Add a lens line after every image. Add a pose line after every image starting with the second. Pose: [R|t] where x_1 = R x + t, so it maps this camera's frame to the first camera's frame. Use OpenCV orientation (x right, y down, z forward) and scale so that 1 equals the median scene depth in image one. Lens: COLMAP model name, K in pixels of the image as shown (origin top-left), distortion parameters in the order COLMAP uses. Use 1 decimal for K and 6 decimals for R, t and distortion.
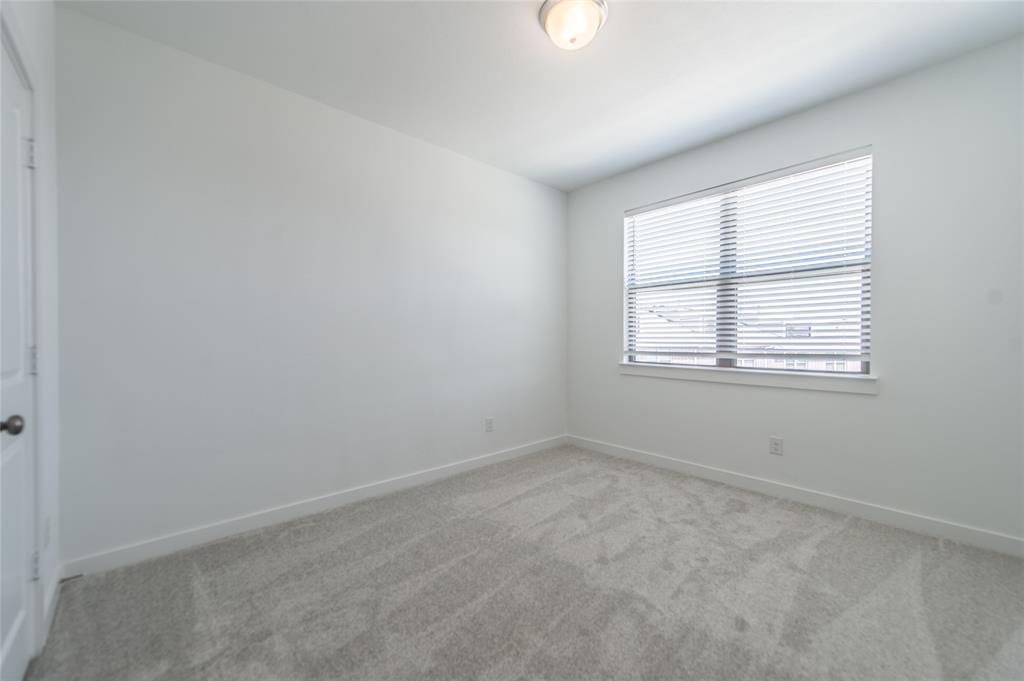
lens RADIAL K [[410.7, 0, 512.0], [0, 410.7, 340.5], [0, 0, 1]] dist [0.000851, -0.000006]
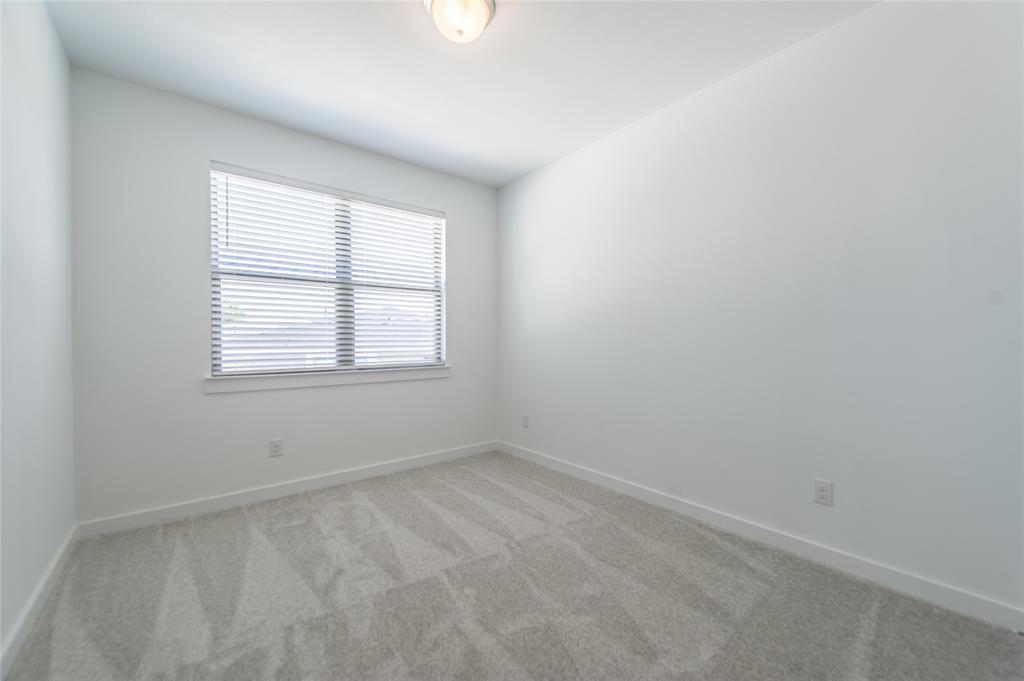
lens RADIAL K [[410.7, 0, 512.0], [0, 410.7, 340.5], [0, 0, 1]] dist [0.000851, -0.000006]
pose [[0.049186, -0.001293, 0.998789, -0.479511], [0.009754, 0.999952, 0.000814, -0.002955], [-0.998742, 0.009702, 0.049196, 0.533479]]
